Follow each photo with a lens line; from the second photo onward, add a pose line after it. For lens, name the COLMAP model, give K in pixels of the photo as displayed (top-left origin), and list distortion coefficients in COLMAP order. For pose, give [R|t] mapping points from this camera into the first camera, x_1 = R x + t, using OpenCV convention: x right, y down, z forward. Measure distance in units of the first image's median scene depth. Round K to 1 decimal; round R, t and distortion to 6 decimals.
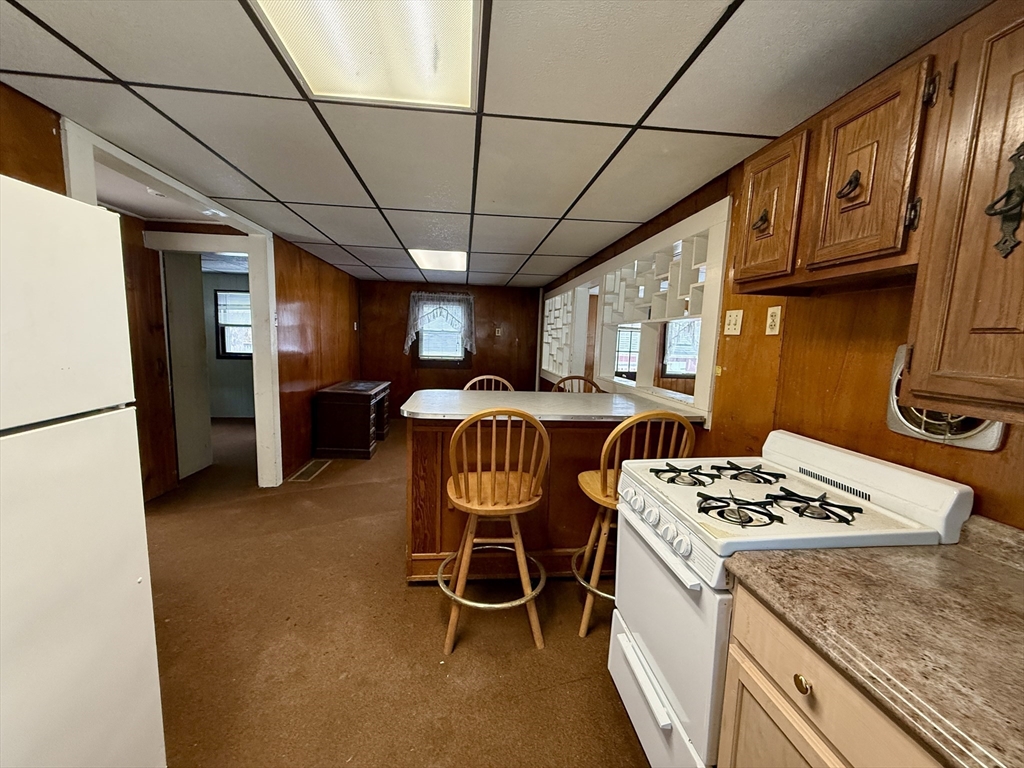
lens RADIAL K [[398.5, 0, 497.6], [0, 398.5, 382.8], [0, 0, 1]] dist [-0.000833, -0.000008]
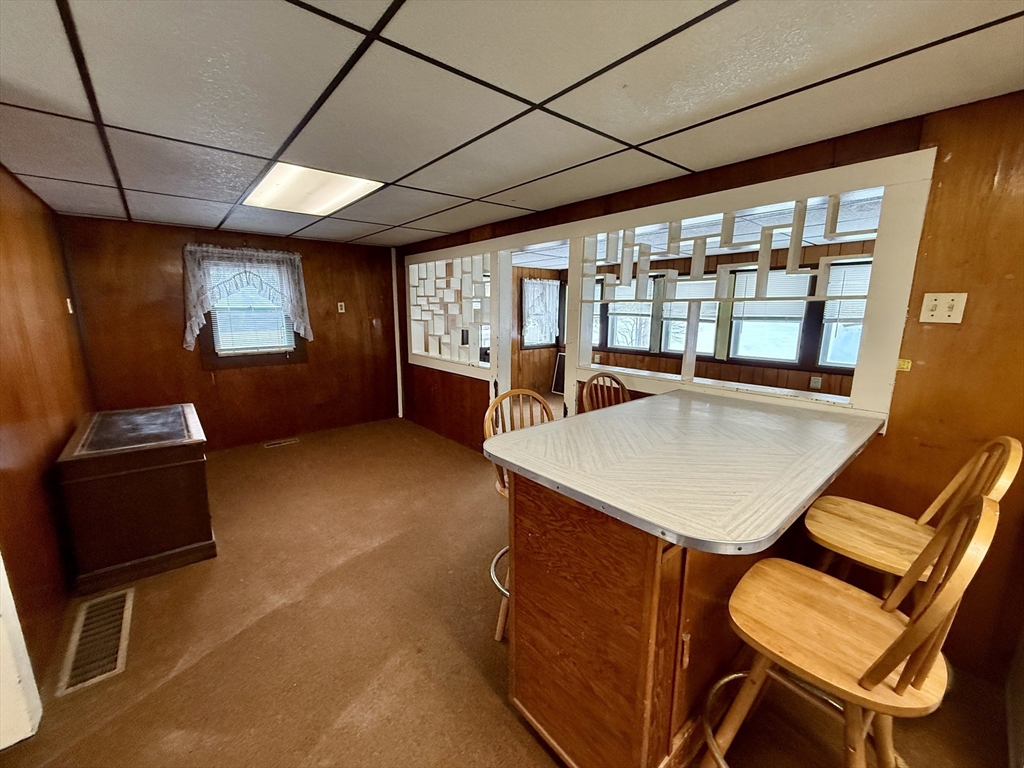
lens RADIAL K [[408.4, 0, 509.7], [0, 408.4, 385.7], [0, 0, 1]] dist [-0.001655, 0.000048]
pose [[0.824670, -0.134792, 0.549318, -0.179232], [0.087099, 0.989868, 0.112135, -0.045574], [-0.558867, -0.044630, 0.828055, 0.218995]]
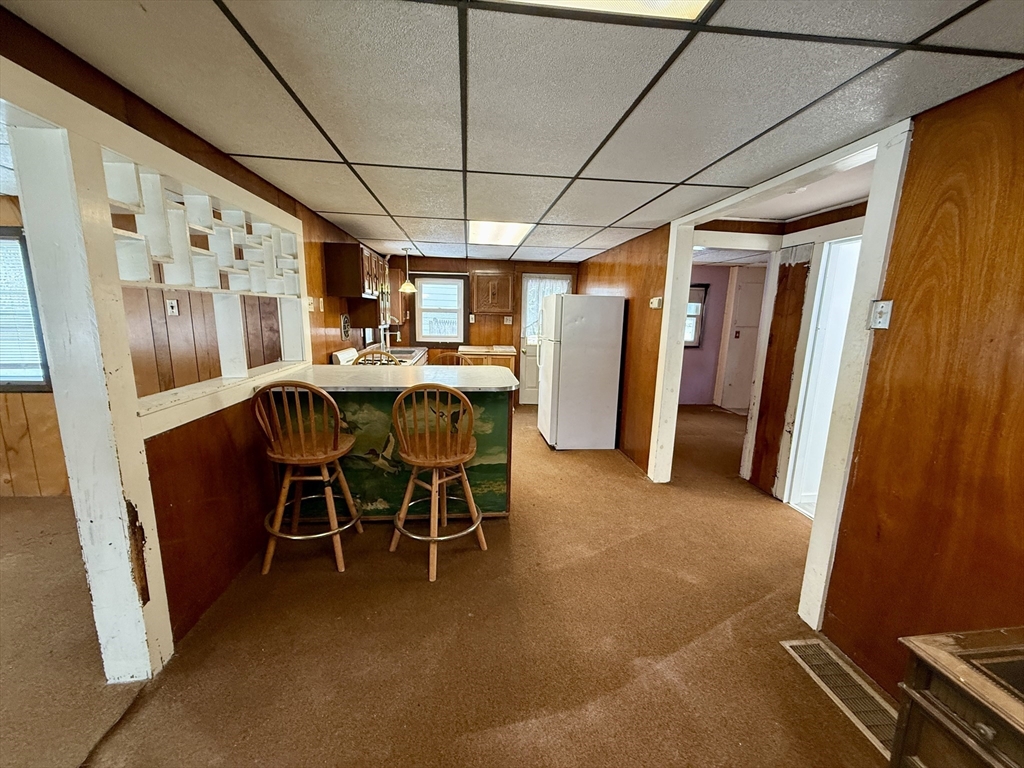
lens RADIAL K [[408.4, 0, 509.7], [0, 408.4, 385.7], [0, 0, 1]] dist [-0.001655, 0.000048]
pose [[-0.998566, -0.051398, -0.014965, -0.054265], [-0.053529, 0.955828, 0.289011, -0.106807], [-0.000551, 0.289398, -0.957209, 0.819389]]
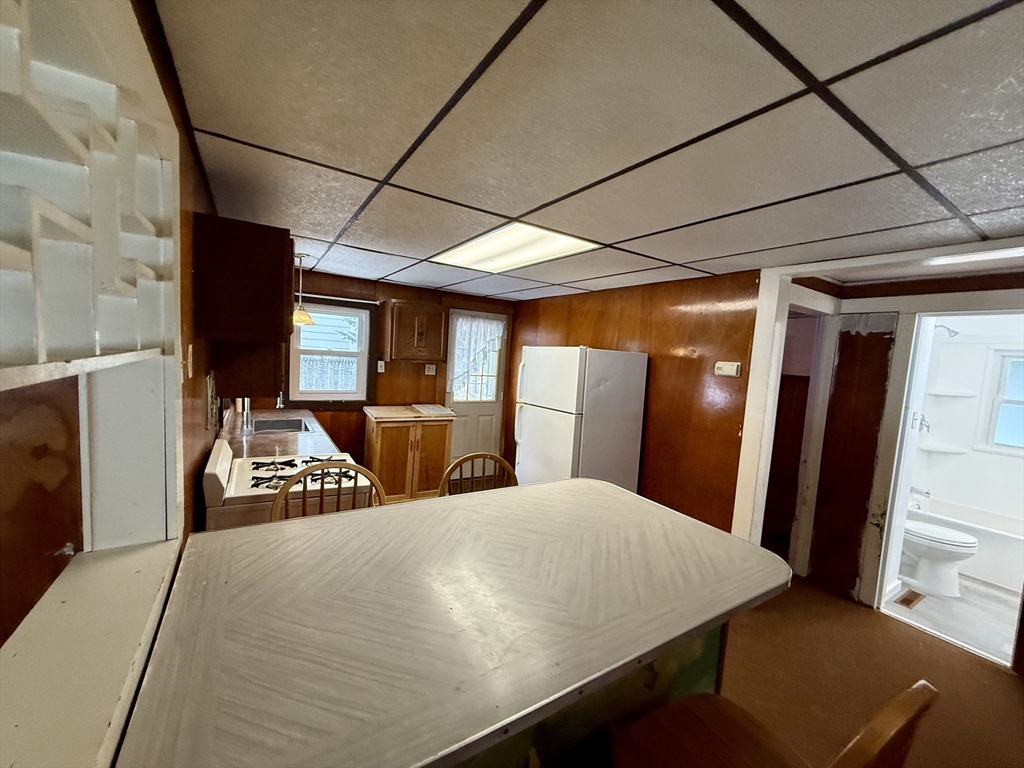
lens RADIAL K [[407.2, 0, 511.3], [0, 407.2, 388.3], [0, 0, 1]] dist [-0.000330, -0.000058]
pose [[-0.890605, -0.049007, -0.452130, 0.148280], [-0.142428, 0.974220, 0.174958, -0.086509], [0.431900, 0.220215, -0.874624, 0.520680]]
